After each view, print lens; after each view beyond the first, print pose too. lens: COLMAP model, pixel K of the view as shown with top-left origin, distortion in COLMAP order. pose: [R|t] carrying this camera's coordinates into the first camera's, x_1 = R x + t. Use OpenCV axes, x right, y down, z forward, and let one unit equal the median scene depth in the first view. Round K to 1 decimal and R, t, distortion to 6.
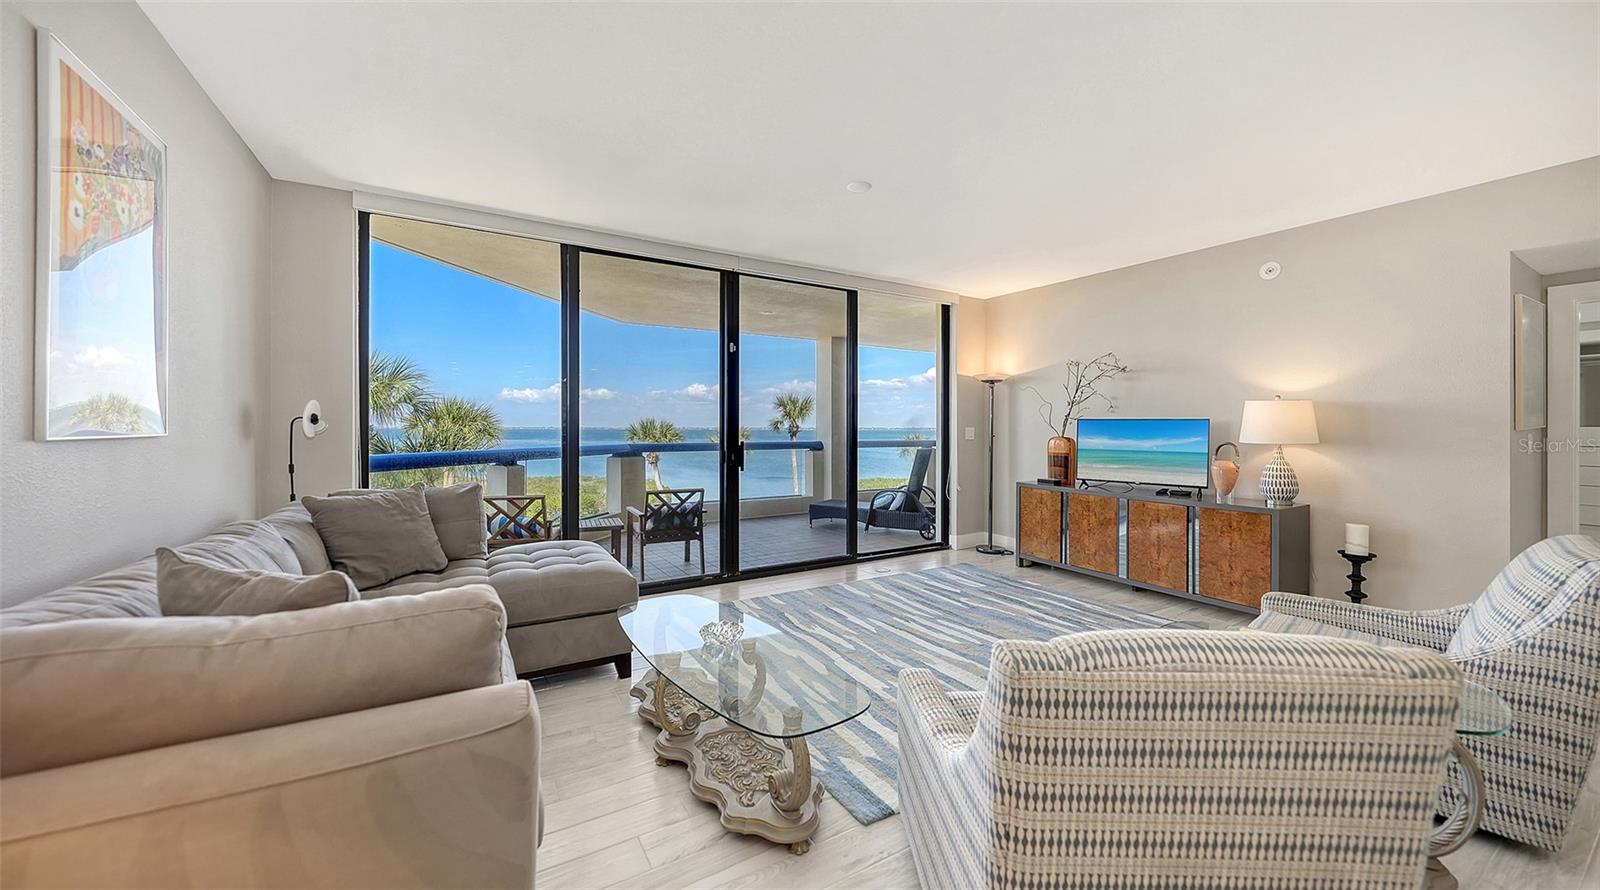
lens RADIAL K [[568.4, 0, 799.8], [0, 568.4, 431.0], [0, 0, 1]] dist [-0.004415, 0.000720]
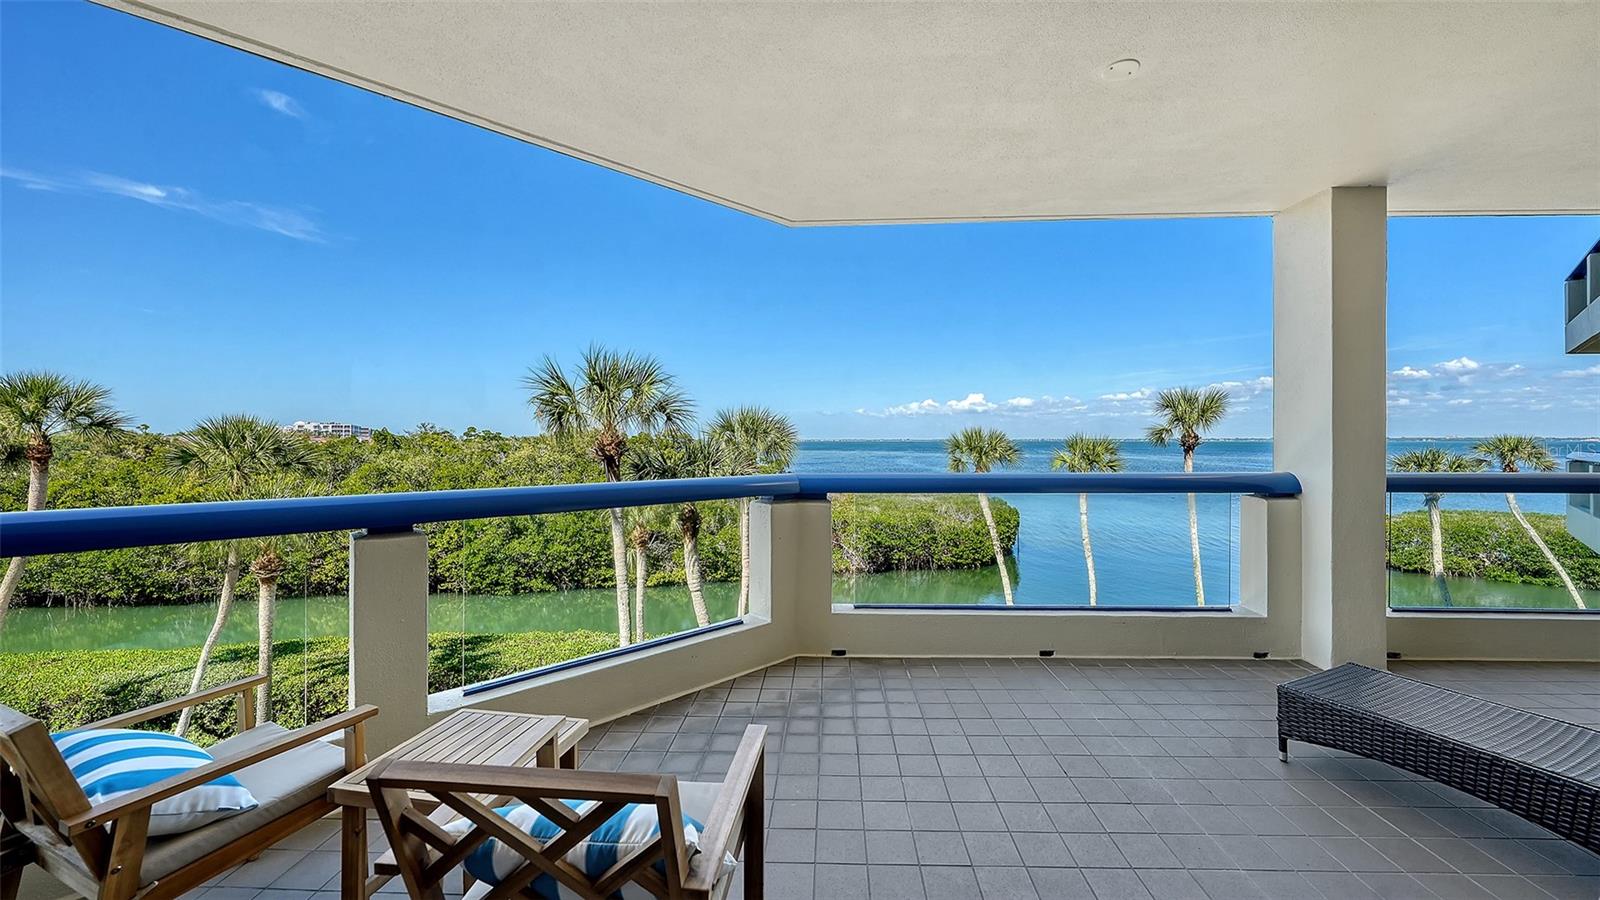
lens RADIAL K [[595.6, 0, 803.3], [0, 595.6, 450.5], [0, 0, 1]] dist [-0.006974, 0.000127]
pose [[0.834921, 0.005167, -0.550346, -0.047908], [0.002178, 0.999917, 0.012692, -0.008984], [0.550366, -0.011796, 0.834840, 1.279334]]
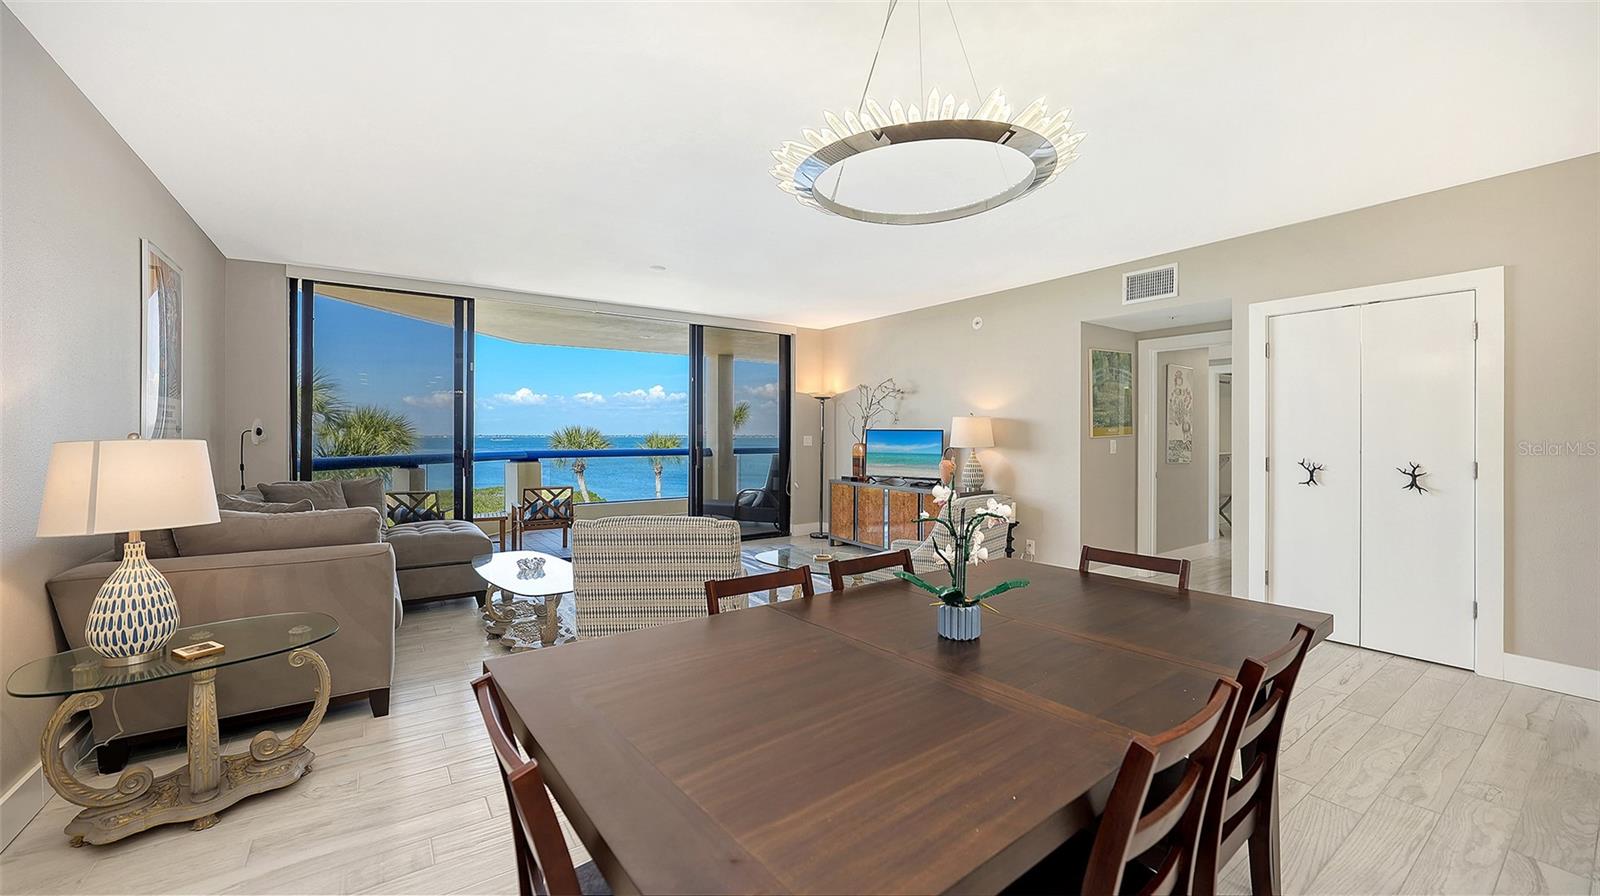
lens RADIAL K [[610.2, 0, 798.5], [0, 610.2, 436.3], [0, 0, 1]] dist [-0.011885, 0.000240]
pose [[0.997509, -0.002029, 0.070504, 0.334553], [0.002316, 0.999989, -0.003982, -0.000308], [-0.070495, 0.004135, 0.997504, -0.530256]]
